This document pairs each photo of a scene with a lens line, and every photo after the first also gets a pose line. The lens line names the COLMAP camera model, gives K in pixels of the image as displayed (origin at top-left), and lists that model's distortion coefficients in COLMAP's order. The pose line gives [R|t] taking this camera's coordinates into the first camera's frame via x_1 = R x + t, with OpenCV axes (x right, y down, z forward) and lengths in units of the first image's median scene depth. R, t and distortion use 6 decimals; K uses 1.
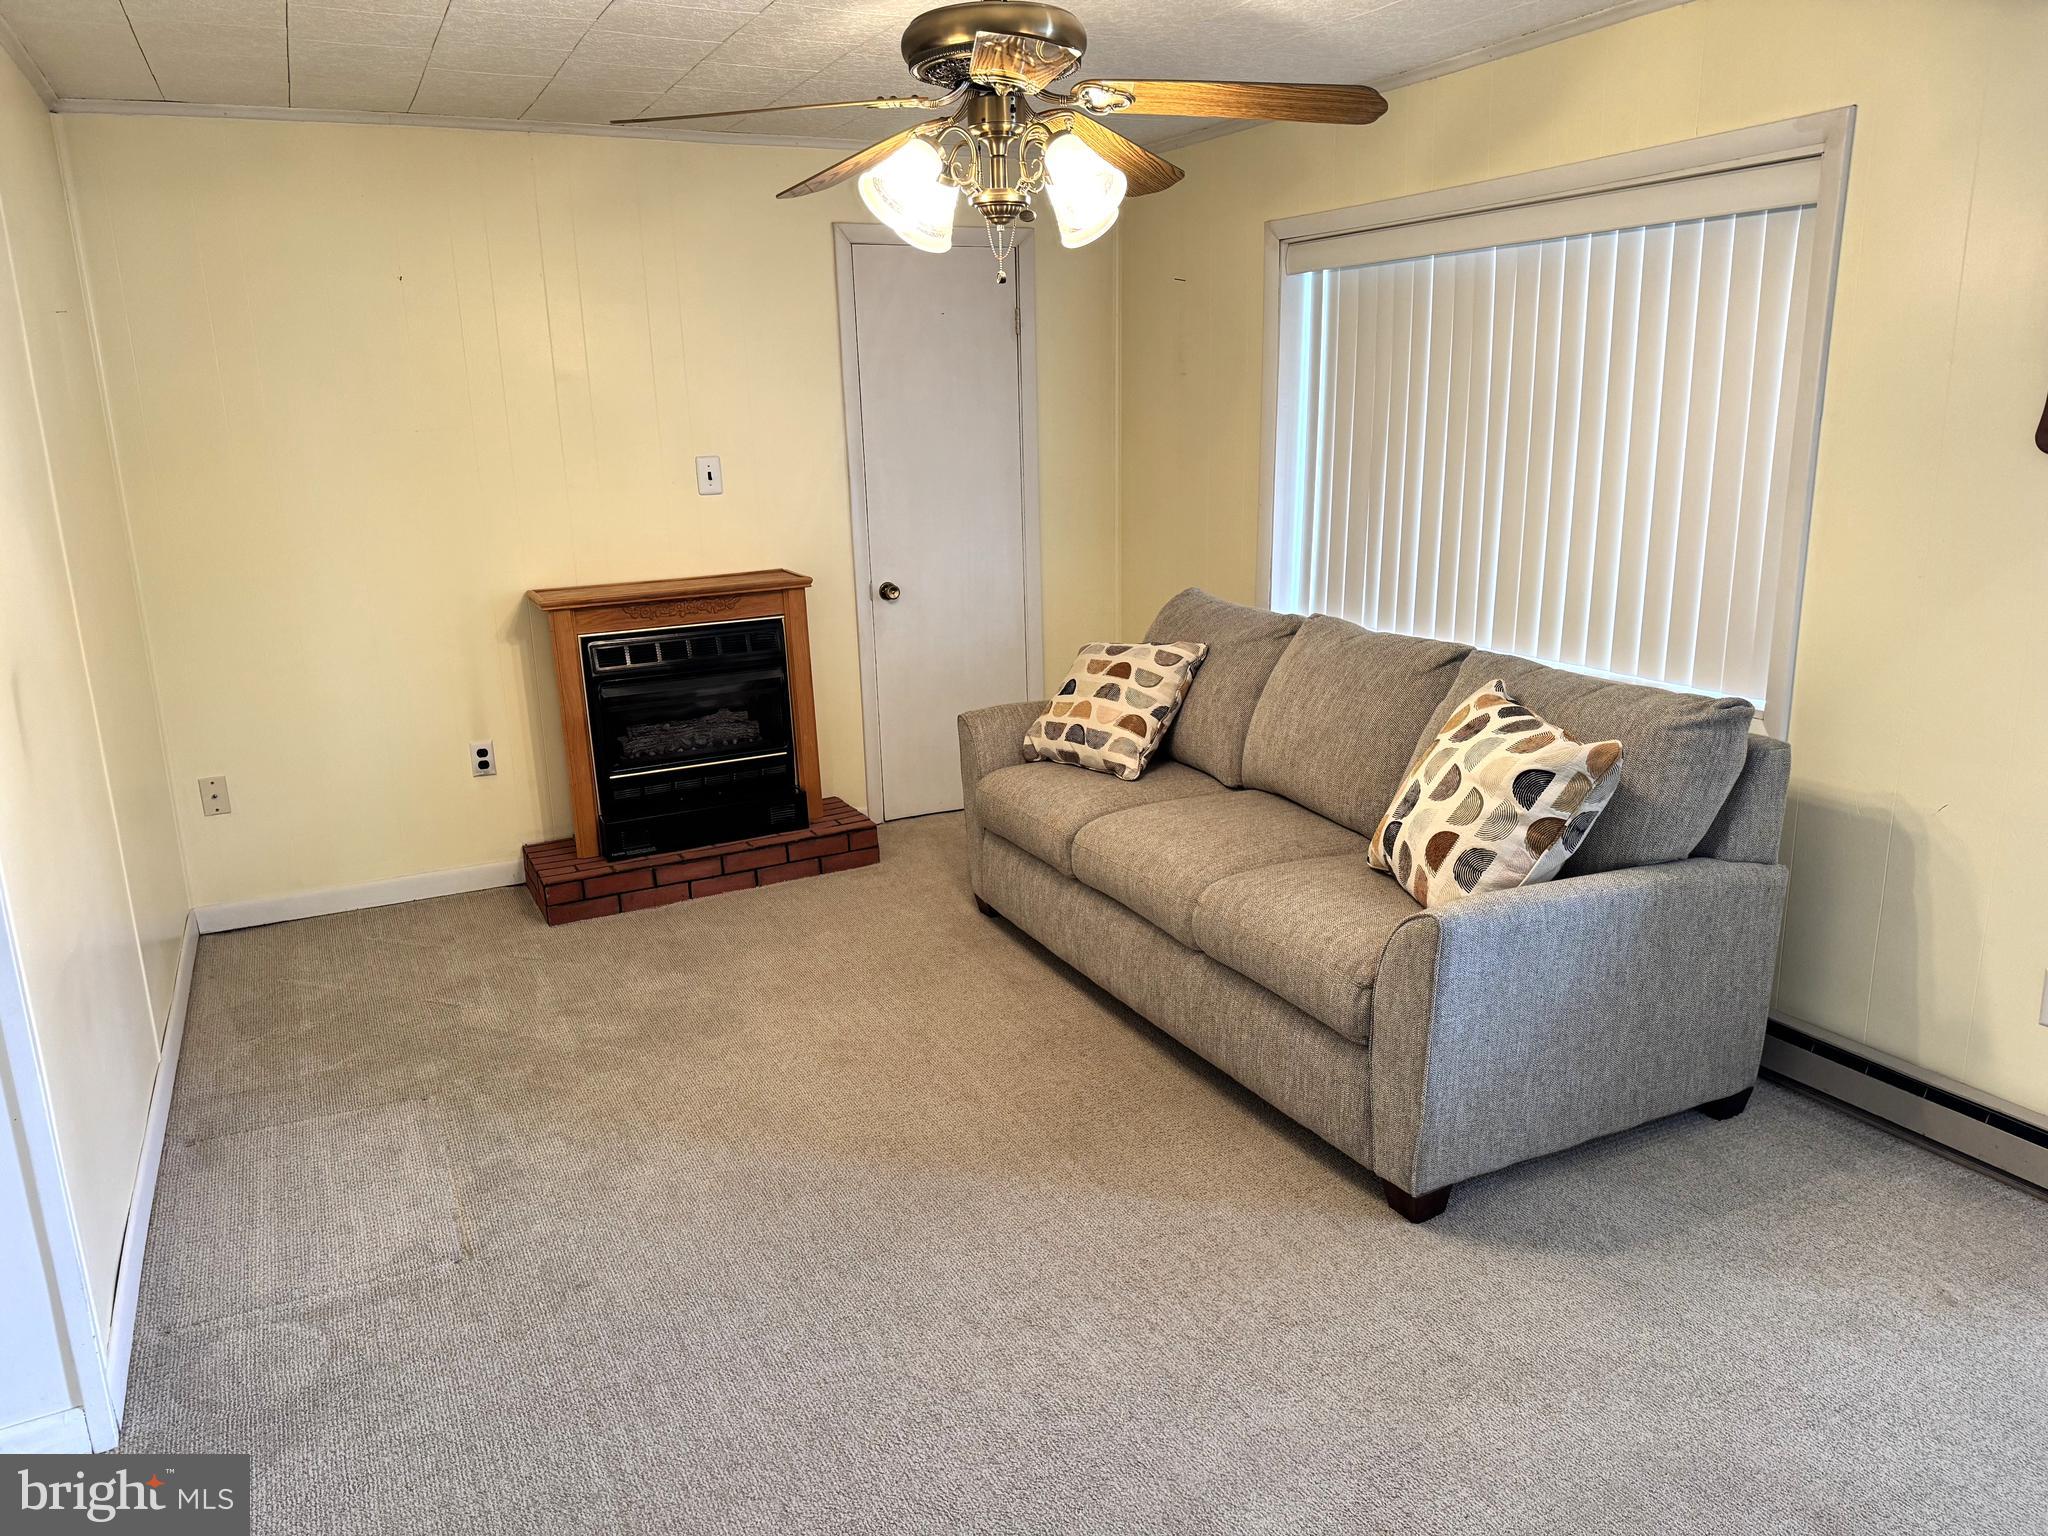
lens RADIAL K [[1423.2, 0, 1024.0], [0, 1423.2, 768.0], [0, 0, 1]] dist [0.096969, -0.186112]
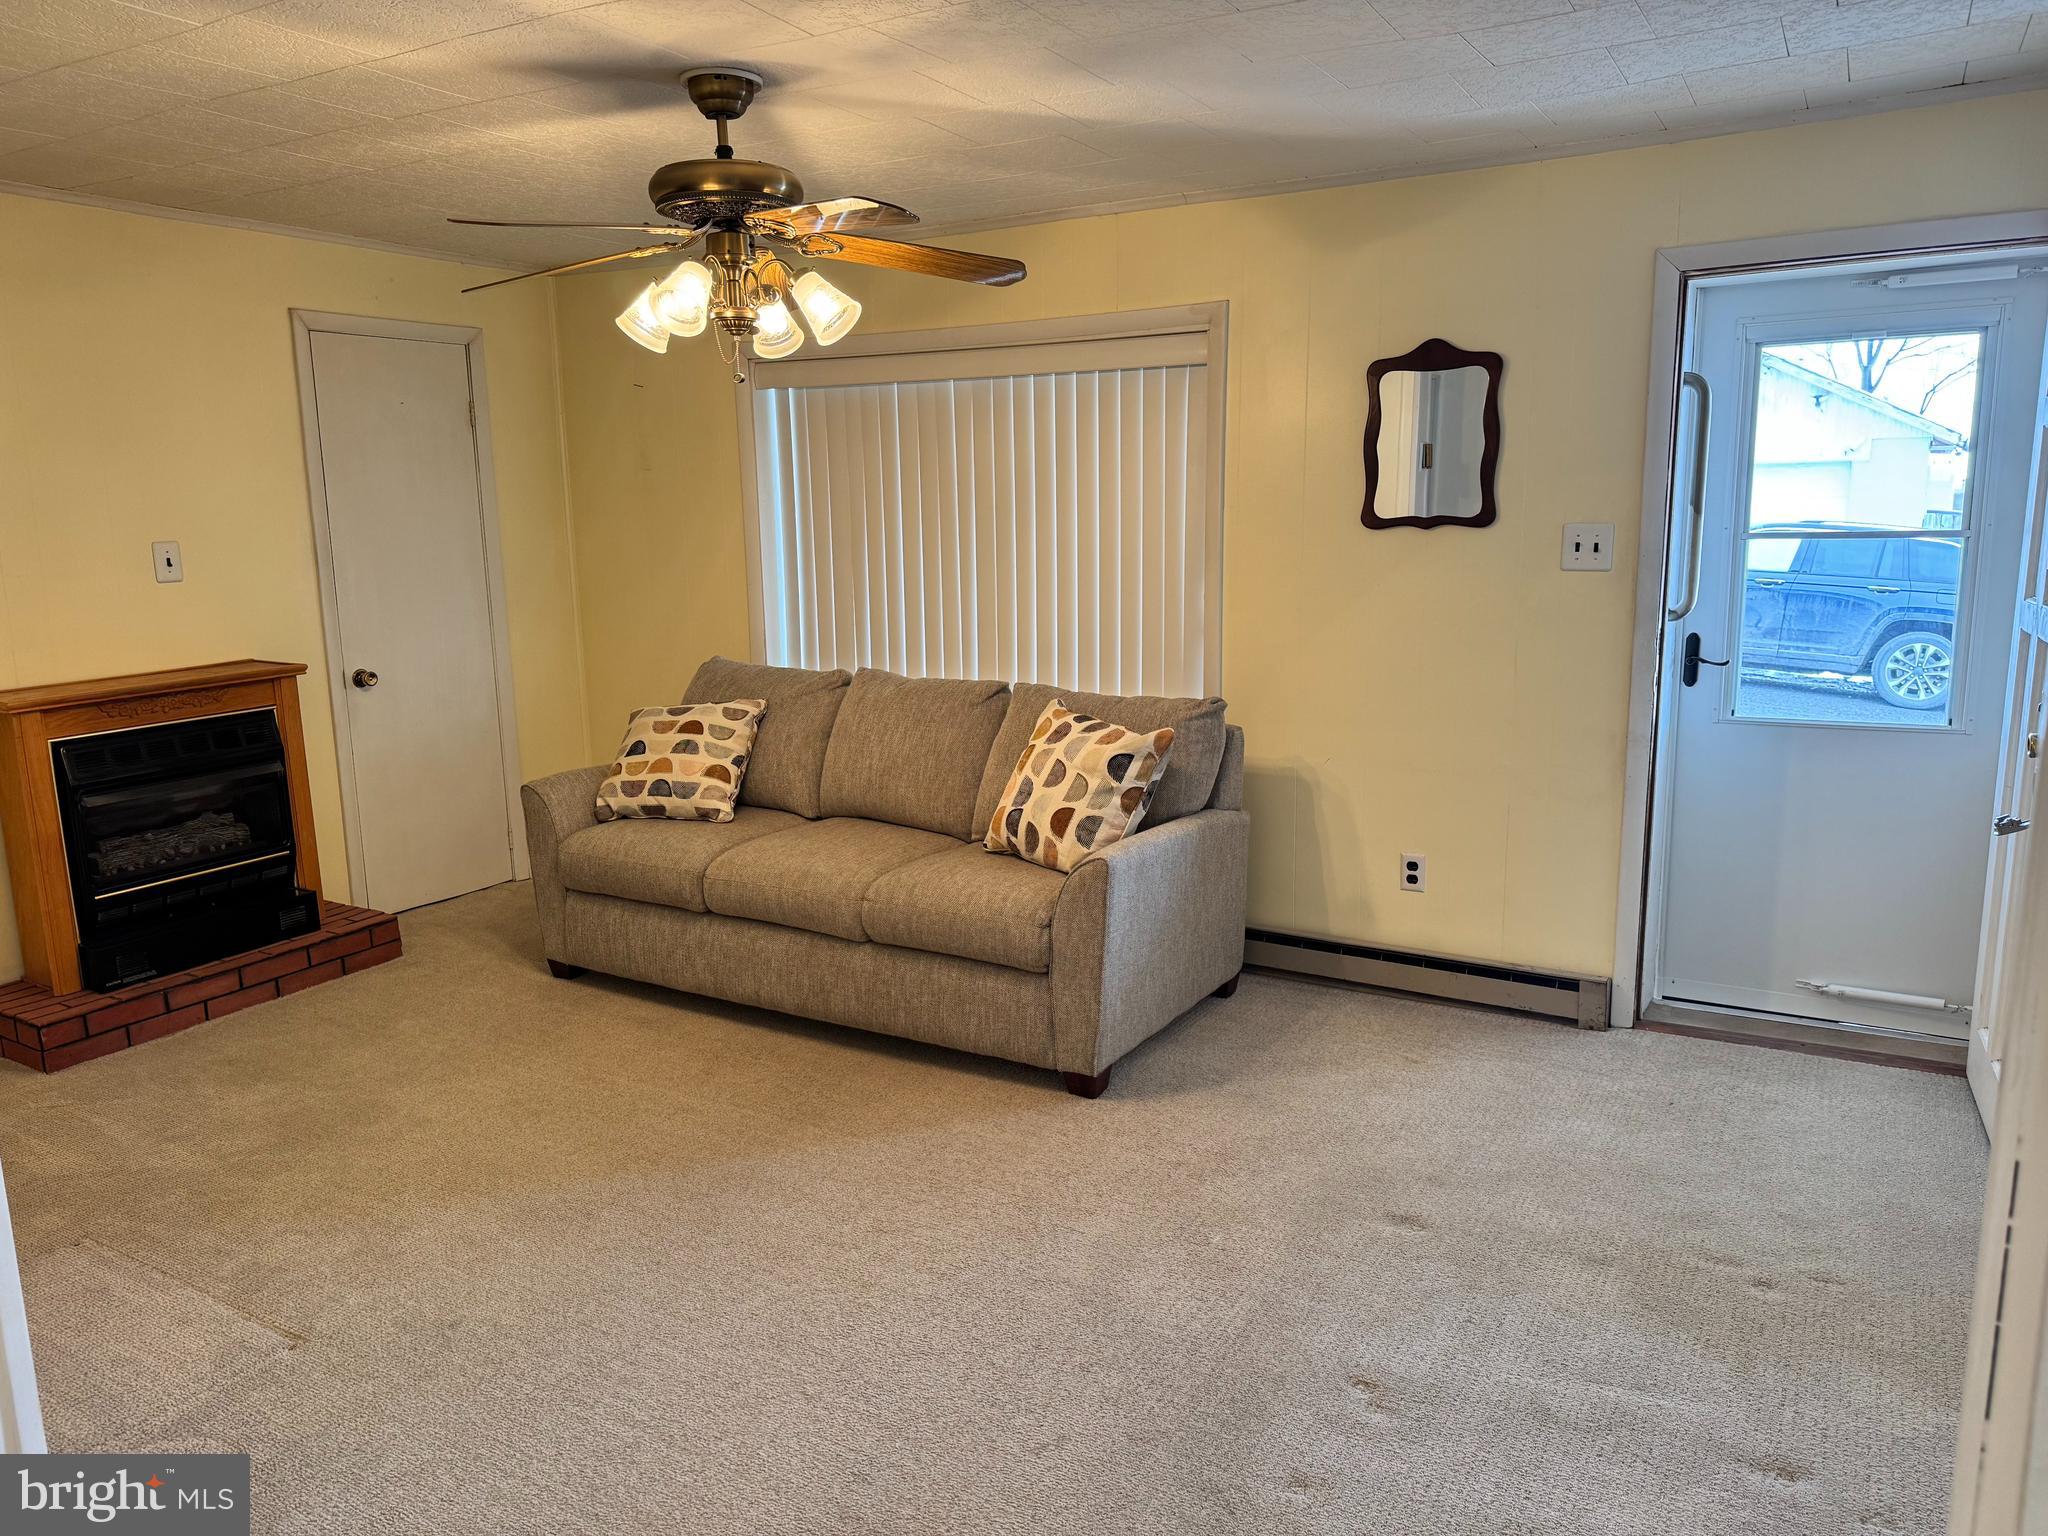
lens RADIAL K [[1400.9, 0, 1081.1], [0, 1400.9, 761.8], [0, 0, 1]] dist [0.070638, -0.129870]
pose [[0.826098, -0.084153, 0.557208, -0.313764], [0.126954, 0.991160, -0.038526, 0.040669], [-0.549040, 0.102566, 0.829479, -0.073394]]
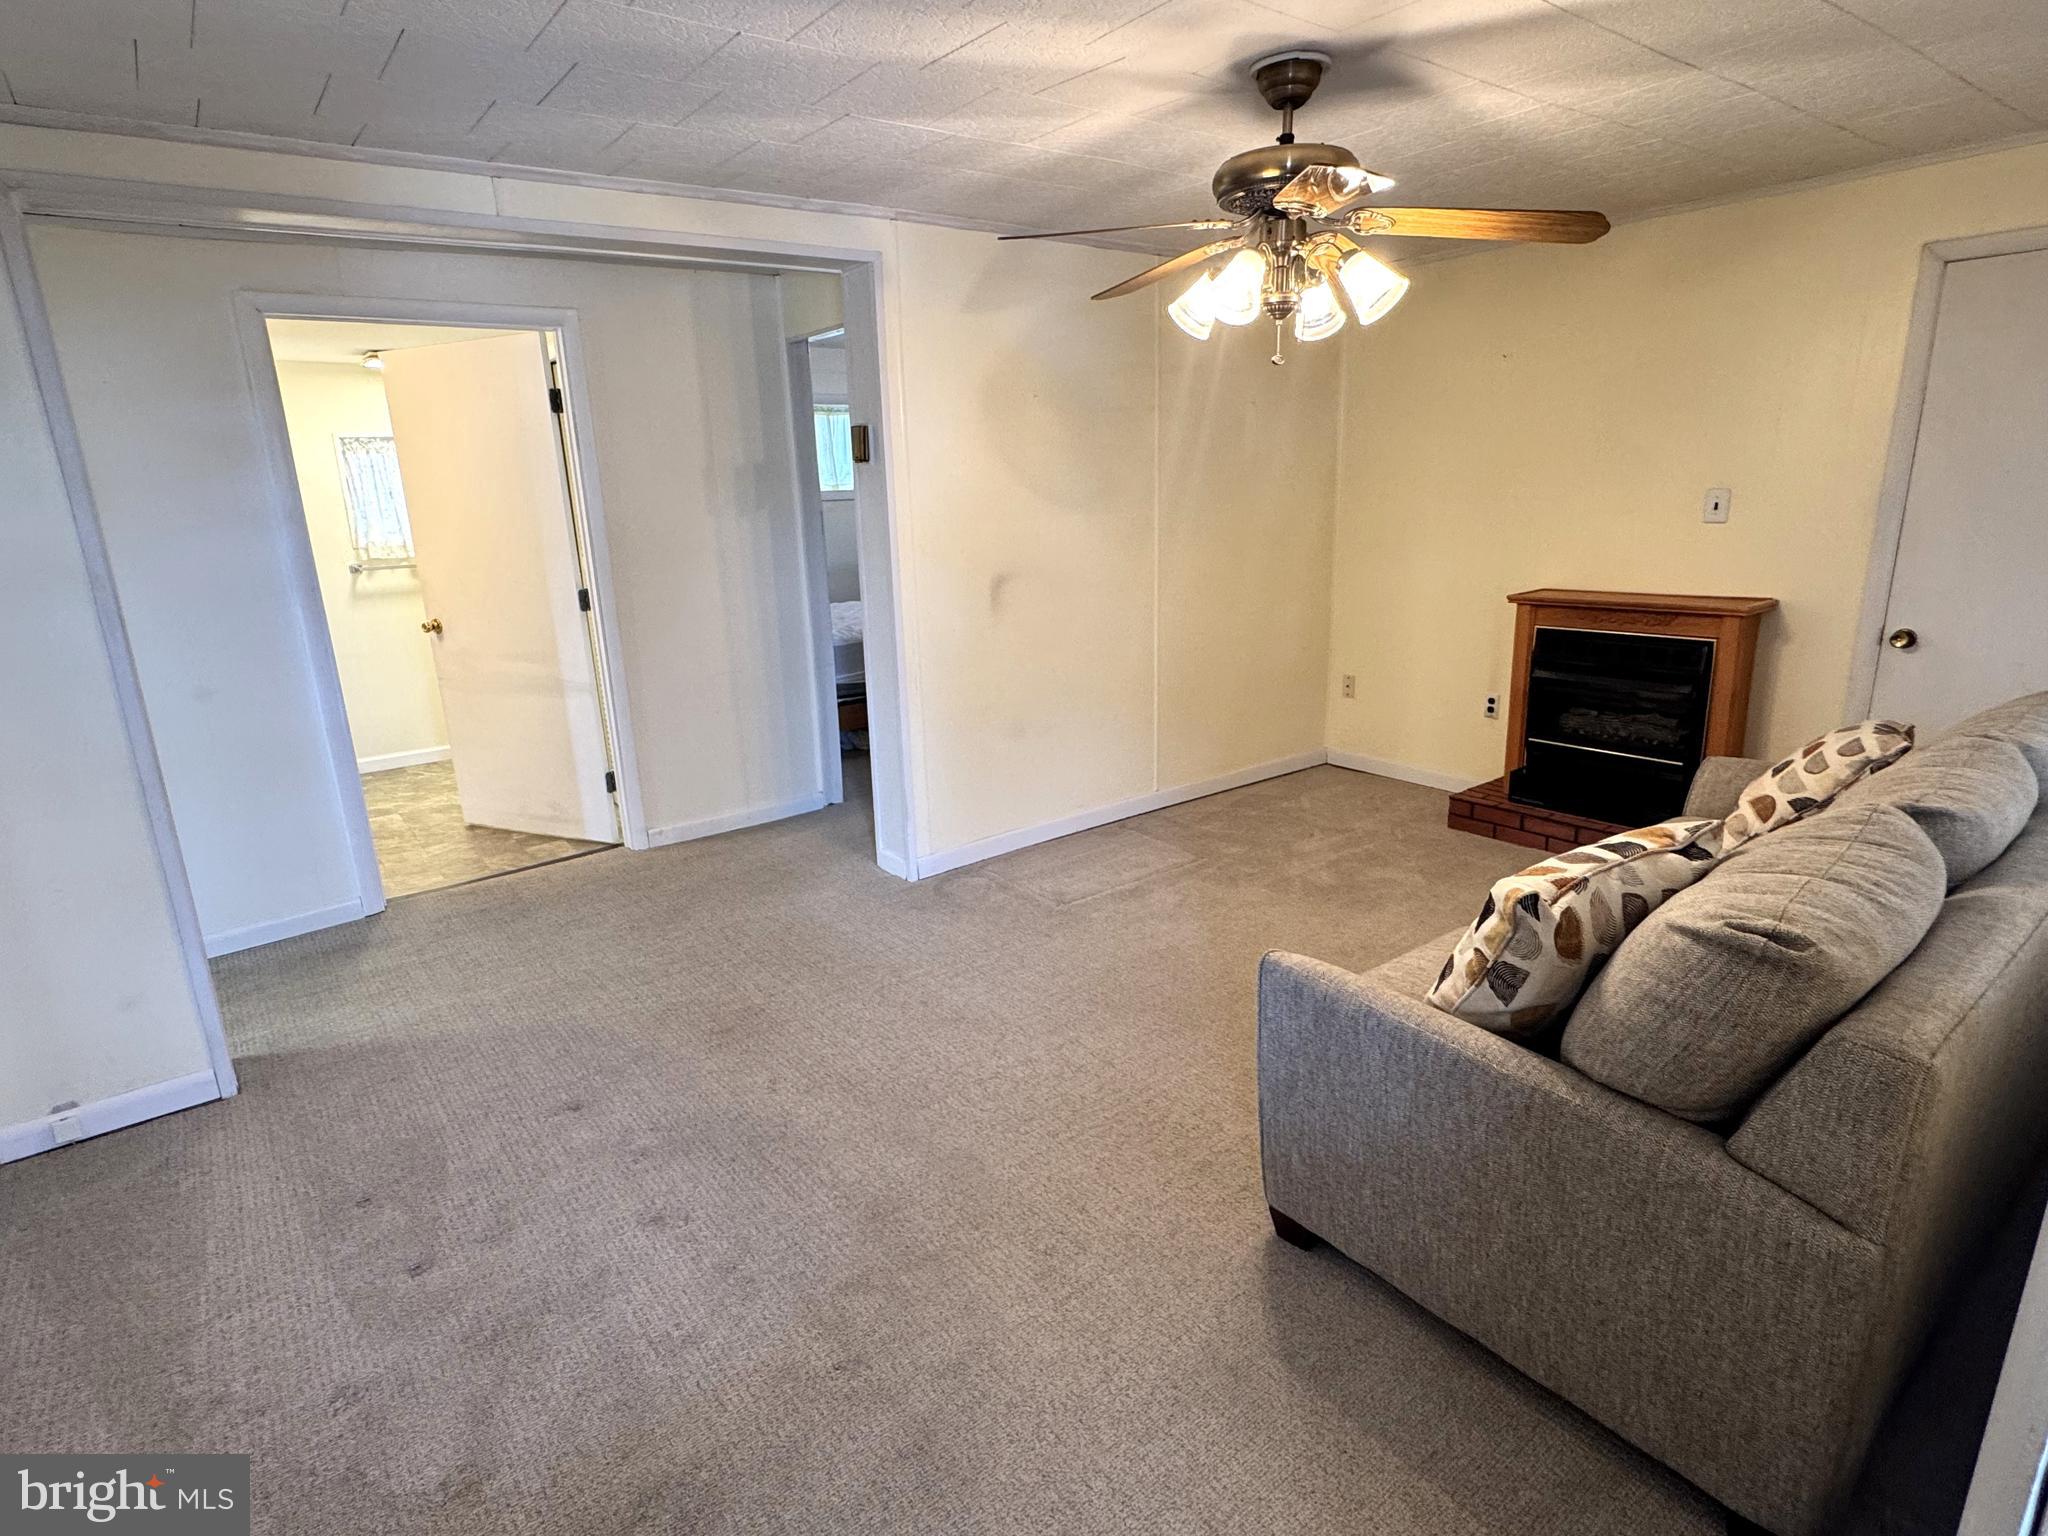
lens RADIAL K [[1067.8, 0, 1024.0], [0, 1067.8, 768.0], [0, 0, 1]] dist [-0.001214, 0.000072]
pose [[0.186154, 0.276767, -0.942734, 0.638880], [-0.216221, 0.947523, 0.235477, -0.114419], [0.958434, 0.160003, 0.236228, 0.413228]]
